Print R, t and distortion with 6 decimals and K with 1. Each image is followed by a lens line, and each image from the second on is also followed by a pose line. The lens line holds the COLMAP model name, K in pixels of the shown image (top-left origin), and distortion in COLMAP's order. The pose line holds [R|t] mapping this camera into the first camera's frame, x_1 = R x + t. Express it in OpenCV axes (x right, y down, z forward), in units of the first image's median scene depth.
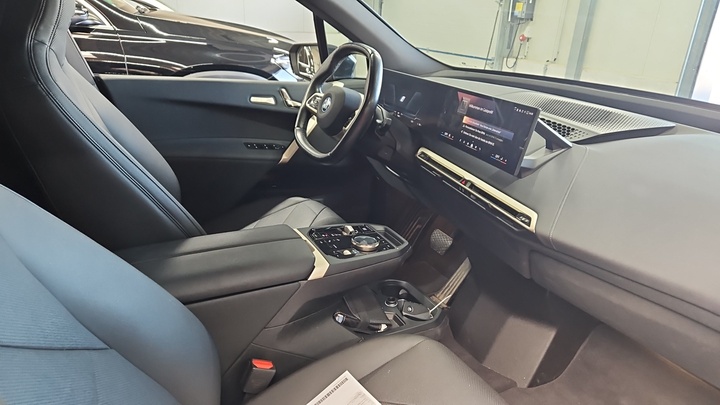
lens RADIAL K [[488.0, 0, 360.0], [0, 488.0, 202.5], [0, 0, 1]] dist [0.045279, -0.000741]
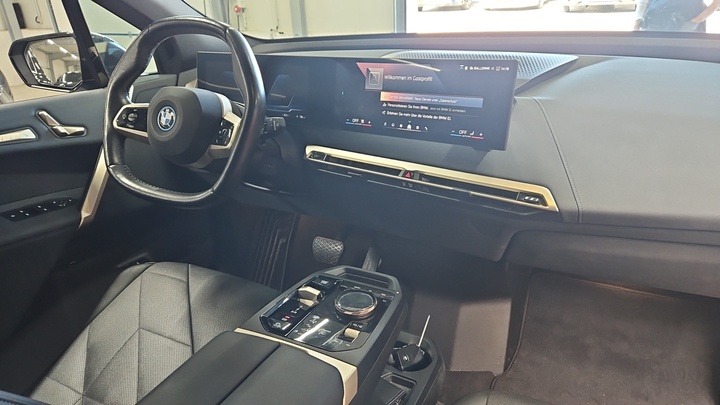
lens RADIAL K [[488.0, 0, 360.0], [0, 488.0, 202.5], [0, 0, 1]] dist [0.045279, -0.000741]
pose [[0.817141, -0.309236, 0.486471, -0.222712], [0.289161, 0.949961, 0.118150, -0.104827], [-0.498665, 0.044123, 0.865671, 0.337478]]
